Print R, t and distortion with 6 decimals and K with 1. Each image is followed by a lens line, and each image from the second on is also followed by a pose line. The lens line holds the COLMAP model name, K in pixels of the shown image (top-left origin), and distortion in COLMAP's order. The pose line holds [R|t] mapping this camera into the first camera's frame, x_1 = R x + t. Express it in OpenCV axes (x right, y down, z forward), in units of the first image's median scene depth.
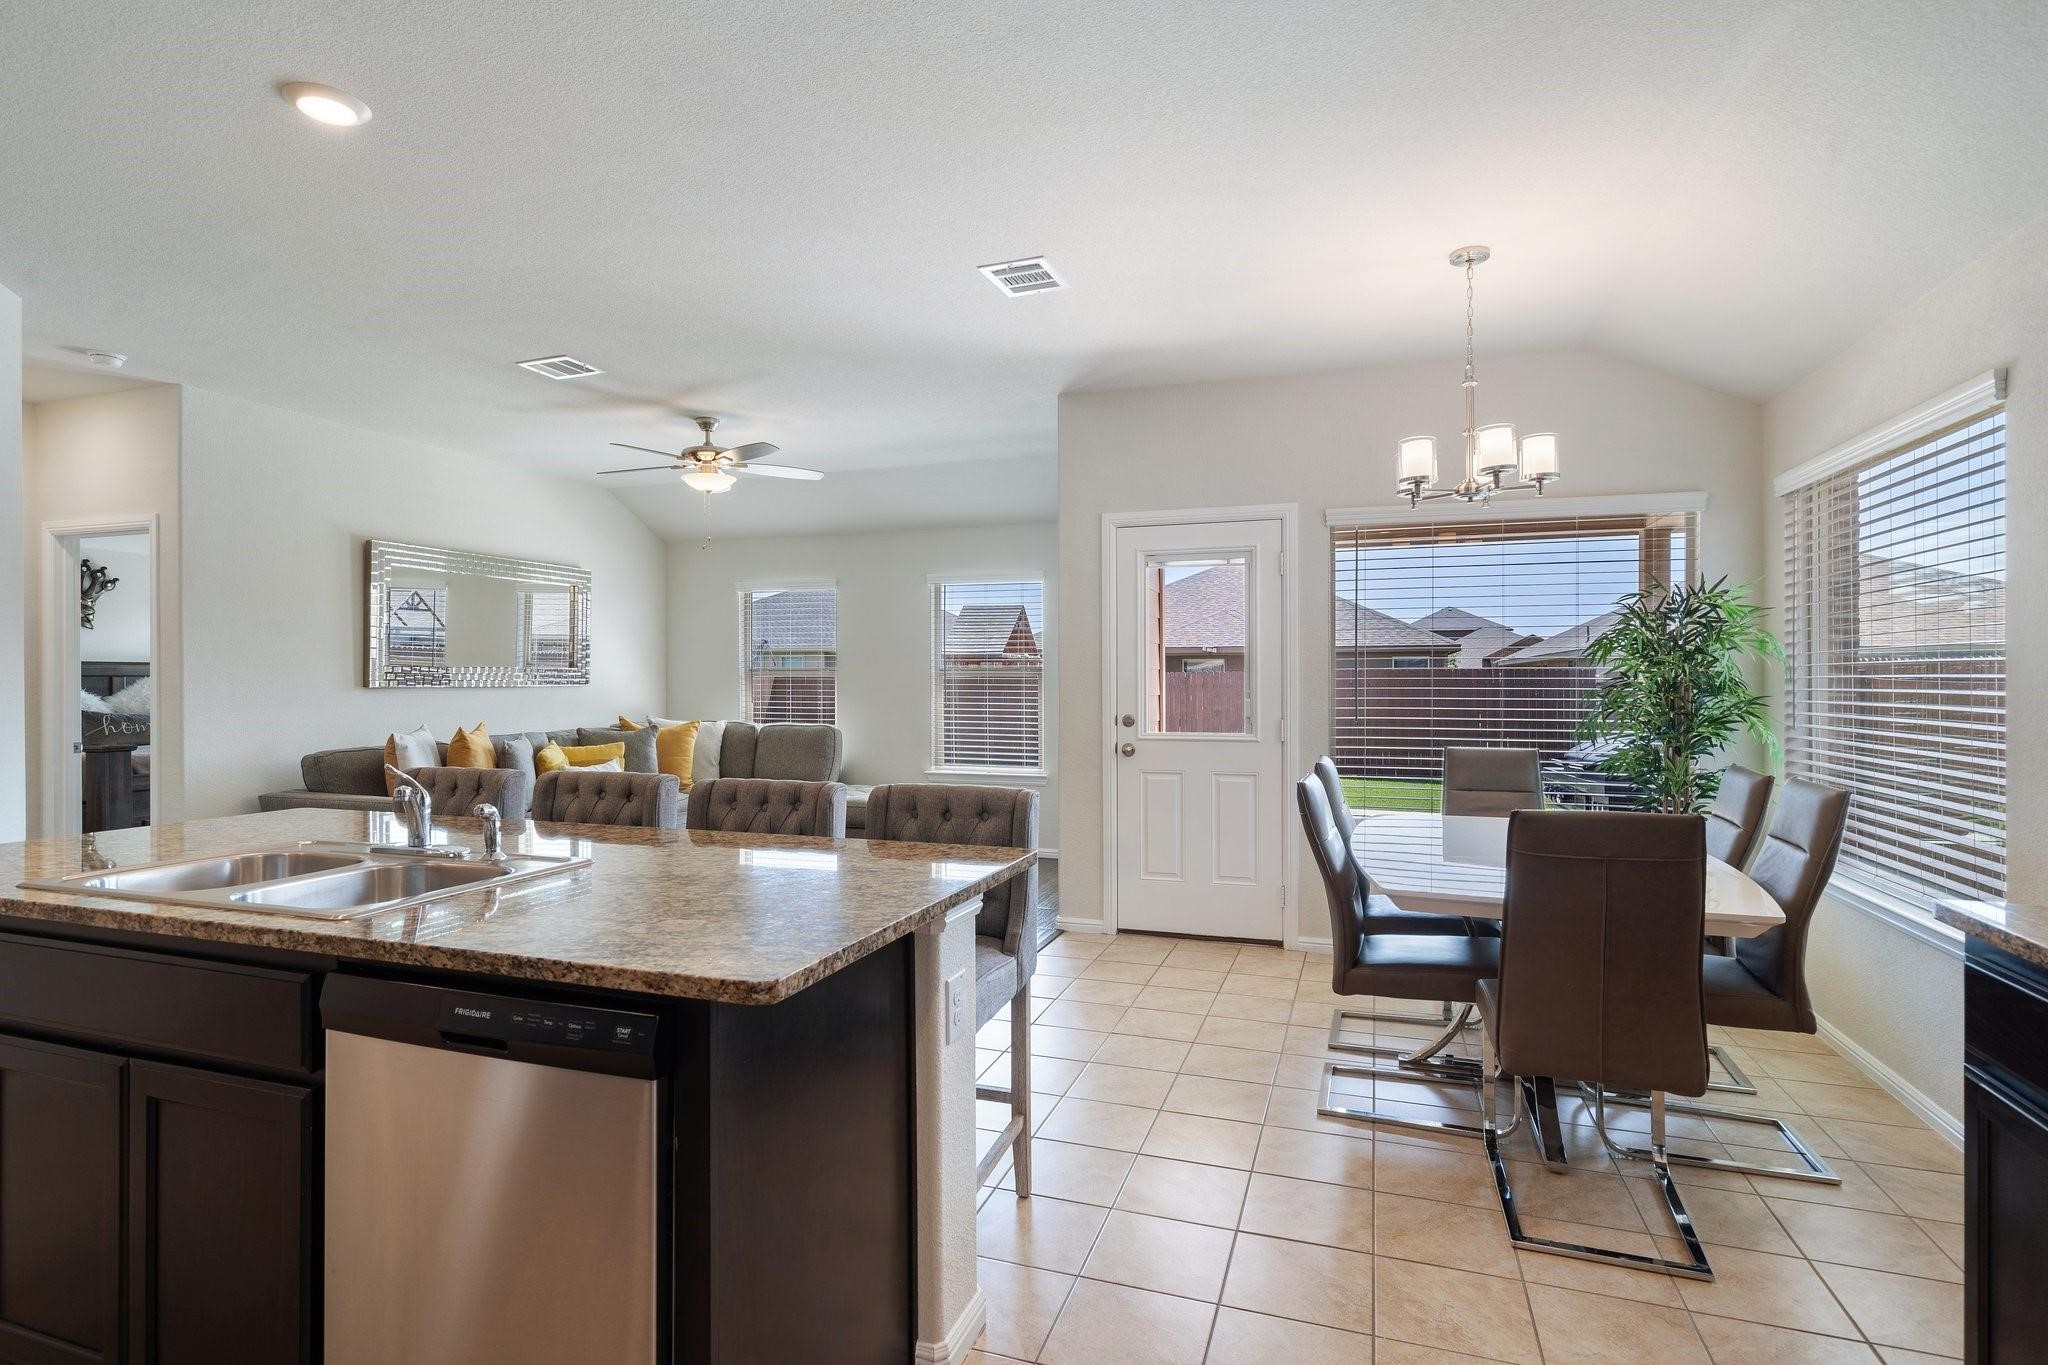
lens RADIAL K [[1004.8, 0, 1012.3], [0, 1004.8, 677.8], [0, 0, 1]] dist [0.005825, -0.001190]
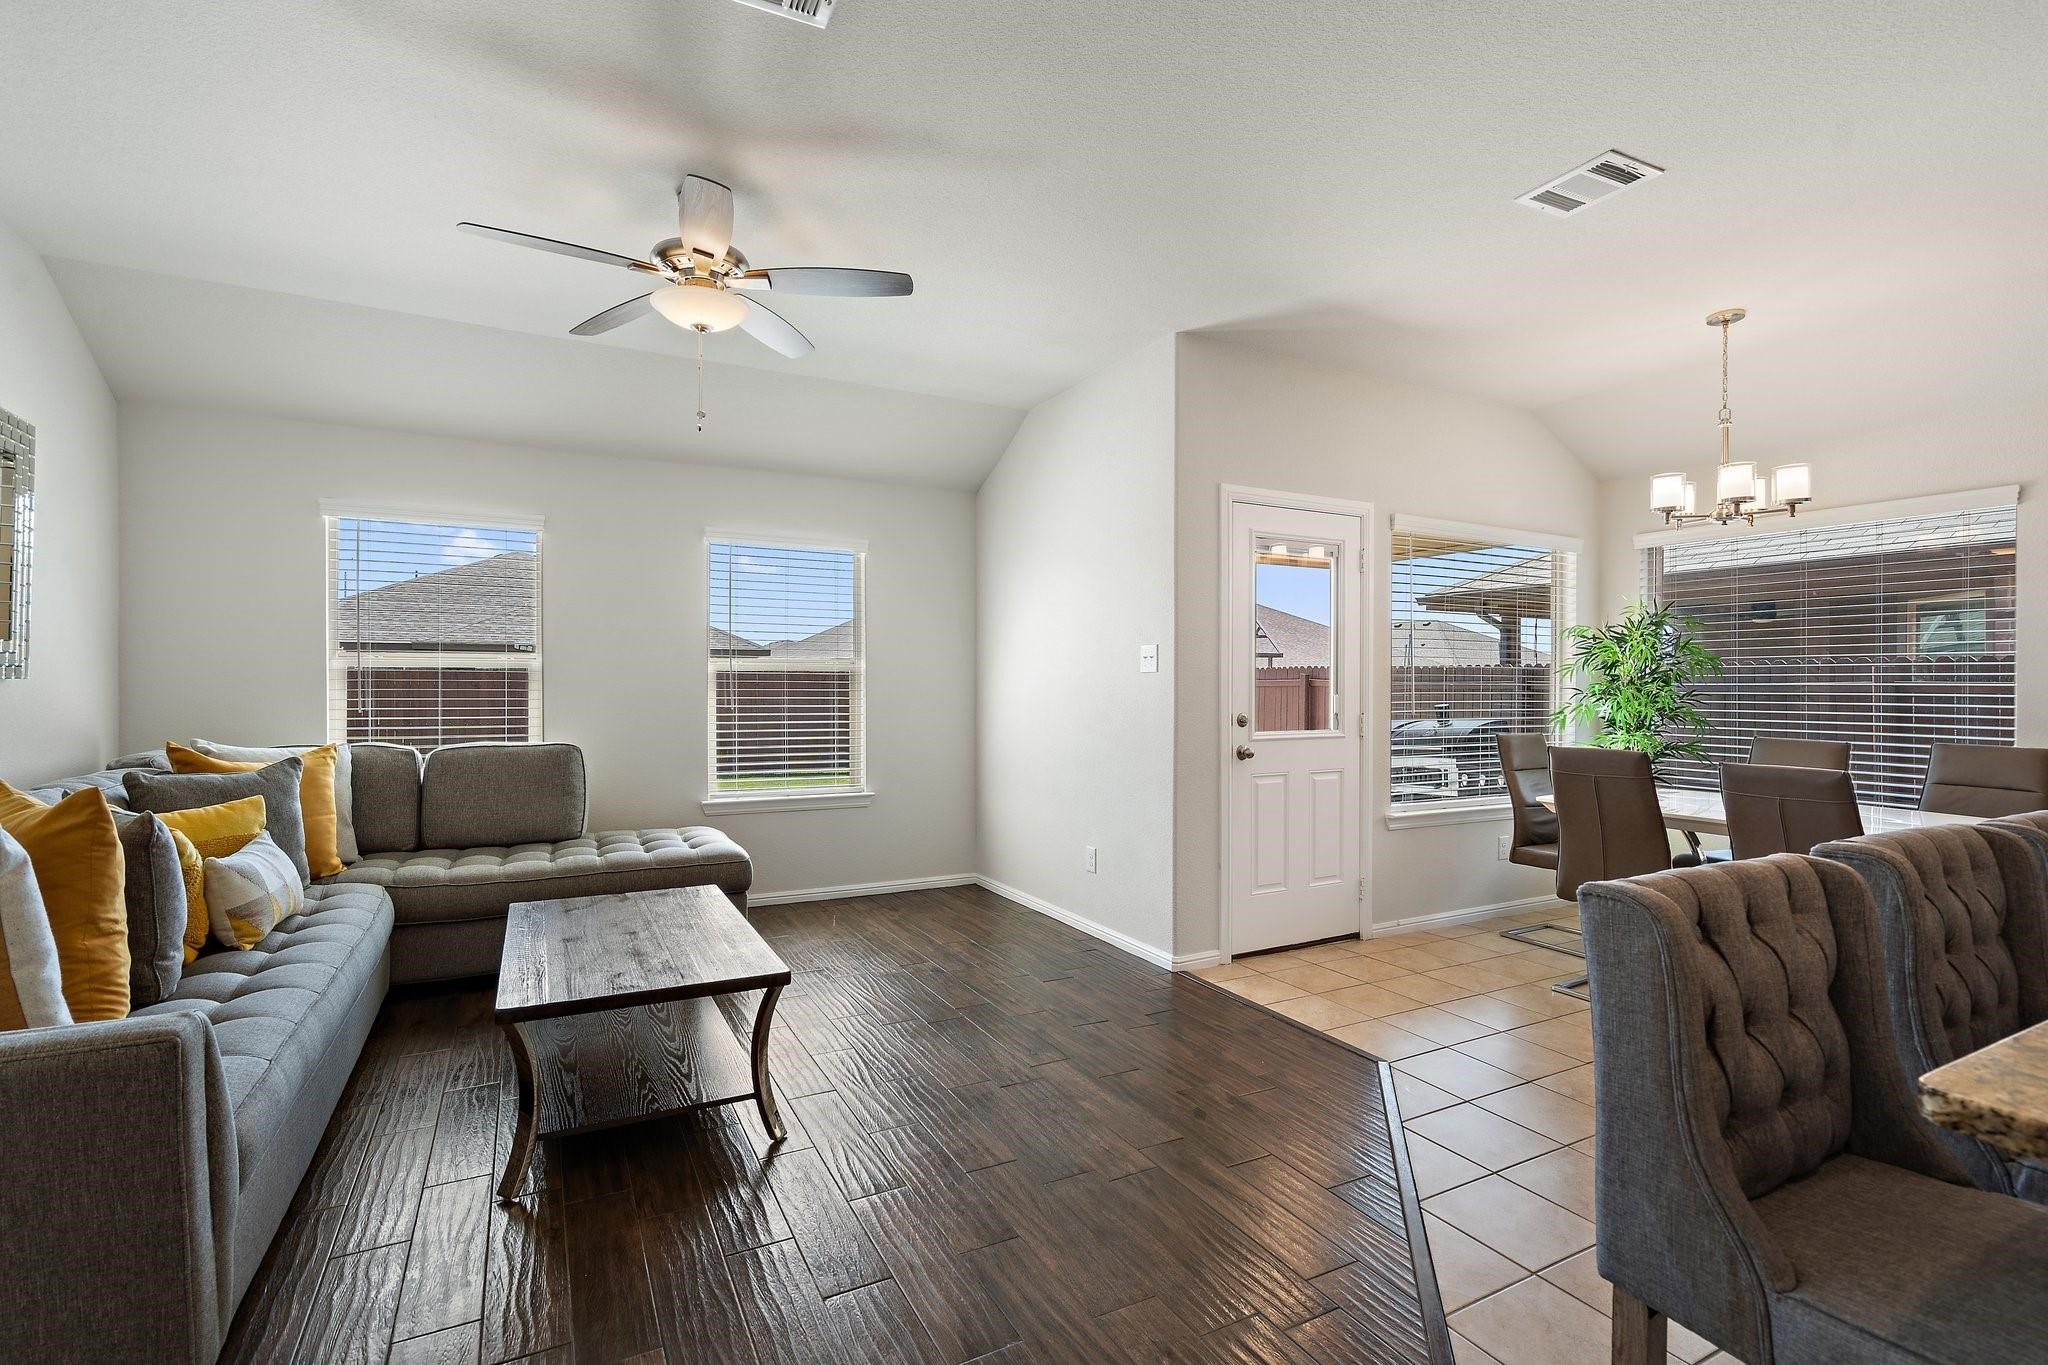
lens RADIAL K [[946.8, 0, 1013.0], [0, 946.8, 693.9], [0, 0, 1]] dist [-0.001041, 0.002861]
pose [[0.679364, -0.004758, 0.733786, -0.632289], [-0.005550, 0.999917, 0.011622, 0.010514], [-0.733780, -0.011968, 0.679282, 0.575514]]
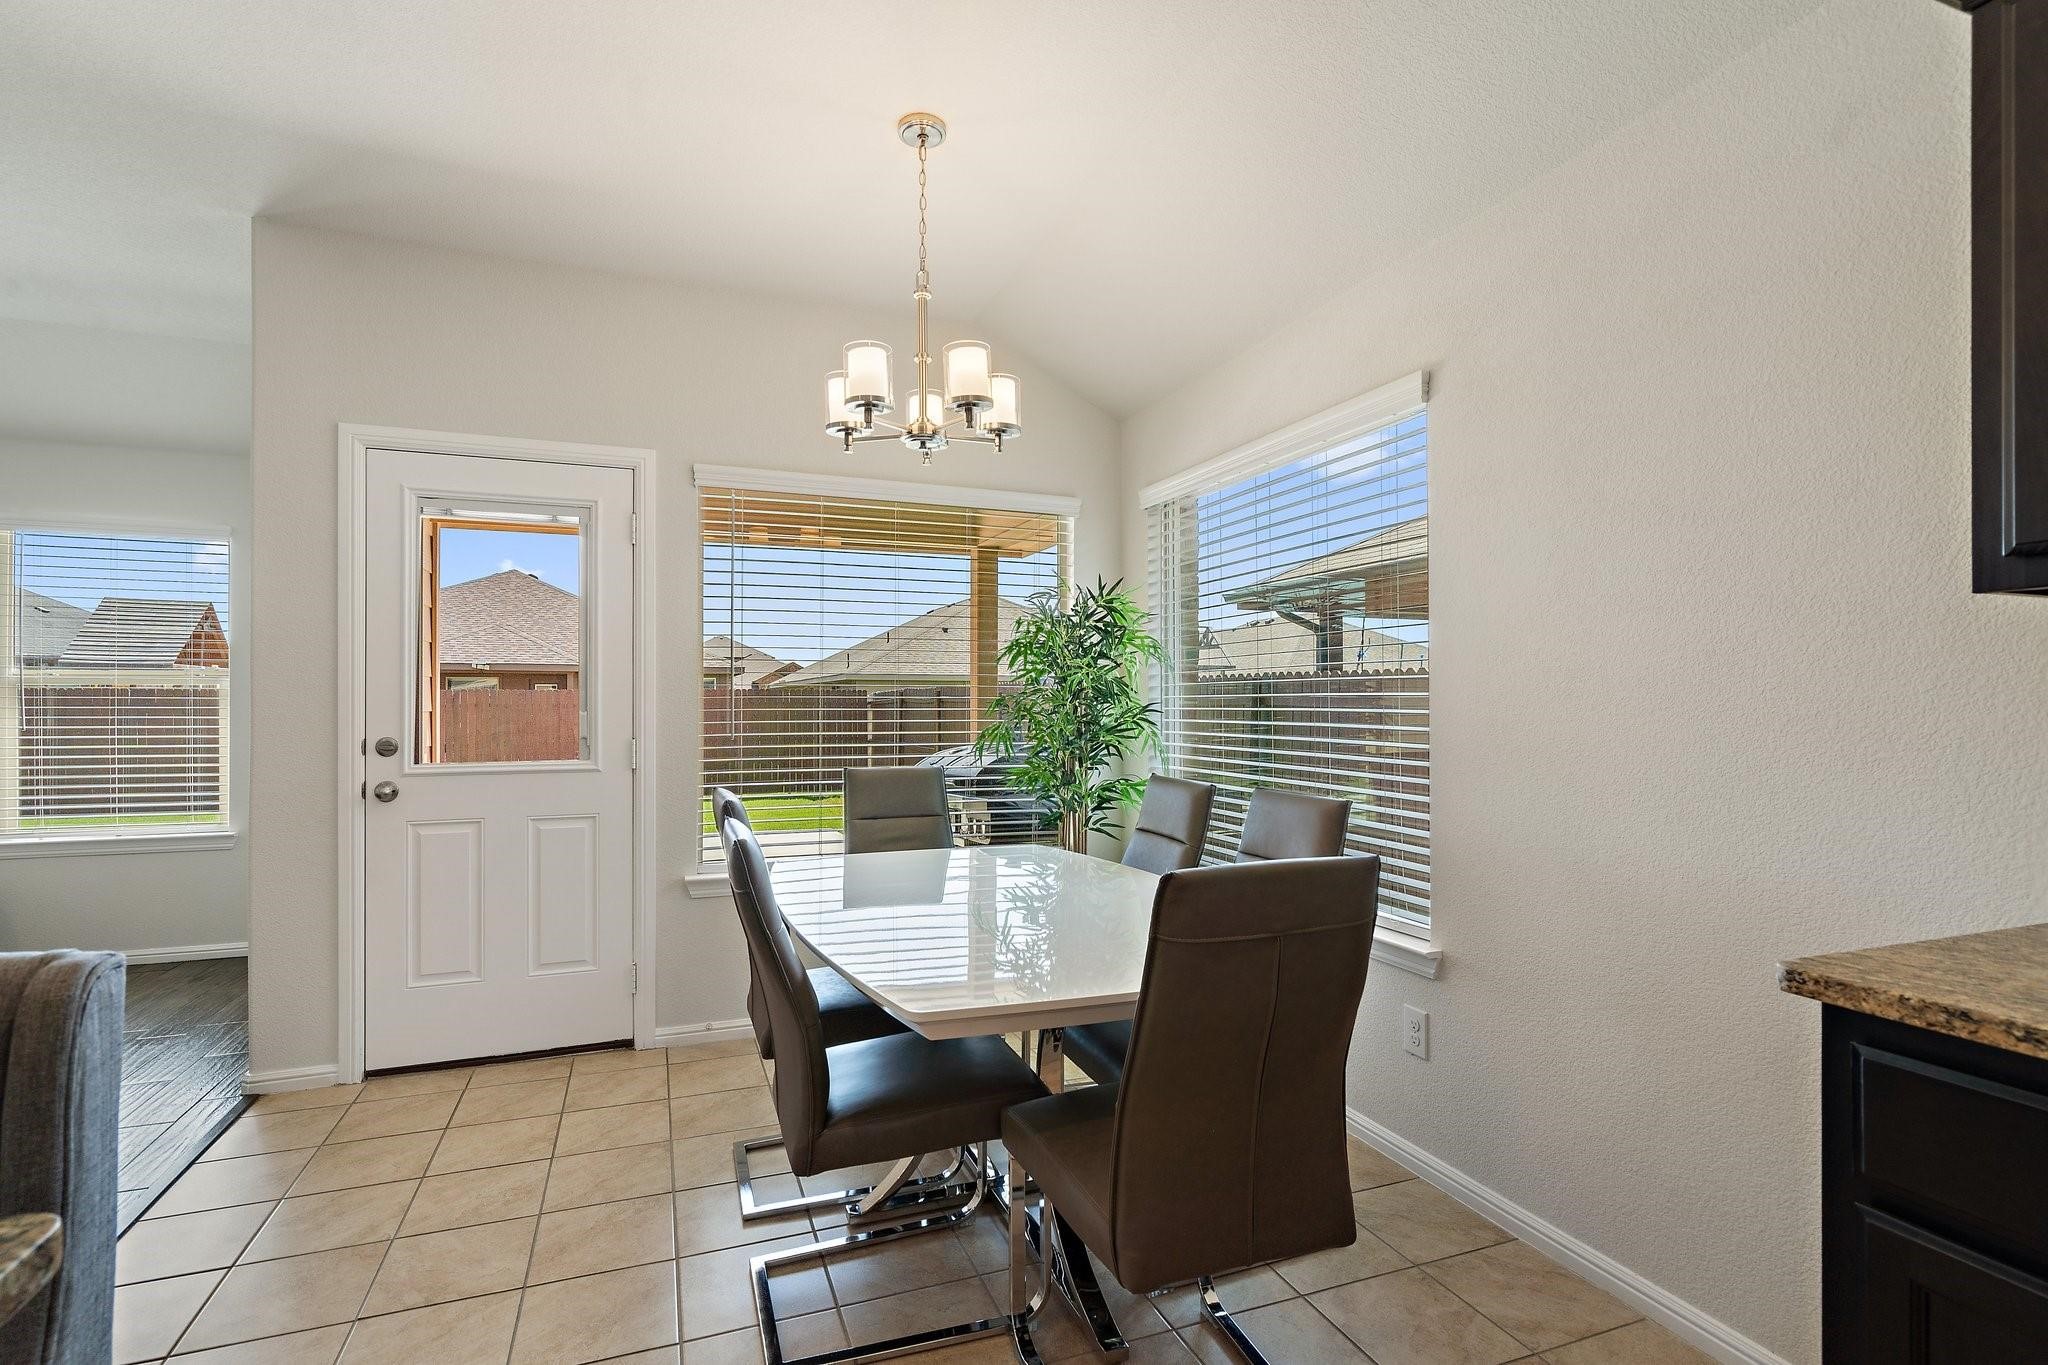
lens RADIAL K [[946.8, 0, 1008.1], [0, 946.8, 699.8], [0, 0, 1]] dist [-0.001041, 0.002861]
pose [[0.760828, 0.002085, 0.648951, 0.024069], [-0.001939, 0.999998, -0.000939, 0.011732], [-0.648951, -0.000543, 0.760830, 0.274391]]
